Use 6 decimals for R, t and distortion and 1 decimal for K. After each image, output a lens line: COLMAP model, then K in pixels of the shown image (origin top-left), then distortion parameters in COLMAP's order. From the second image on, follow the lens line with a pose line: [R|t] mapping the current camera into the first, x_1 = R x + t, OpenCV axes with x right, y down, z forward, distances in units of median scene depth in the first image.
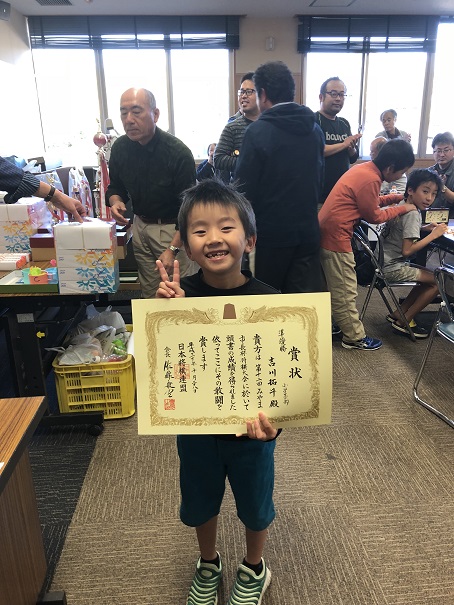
lens RADIAL K [[471.0, 0, 230.9], [0, 471.0, 303.8], [0, 0, 1]] dist [0.002021, 0.004882]
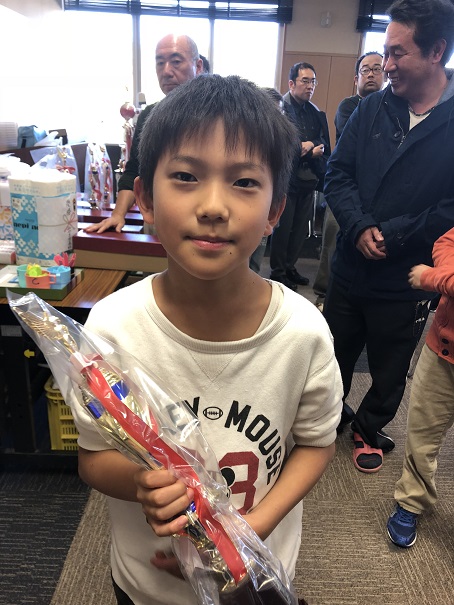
lens RADIAL K [[470.5, 0, 227.0], [0, 470.5, 302.5], [0, 0, 1]] dist [0.002680, -0.006453]
pose [[0.995475, 0.083112, -0.046060, -0.034147], [-0.082035, 0.996321, 0.024797, -0.042648], [0.047952, -0.020906, 0.998631, 0.161919]]
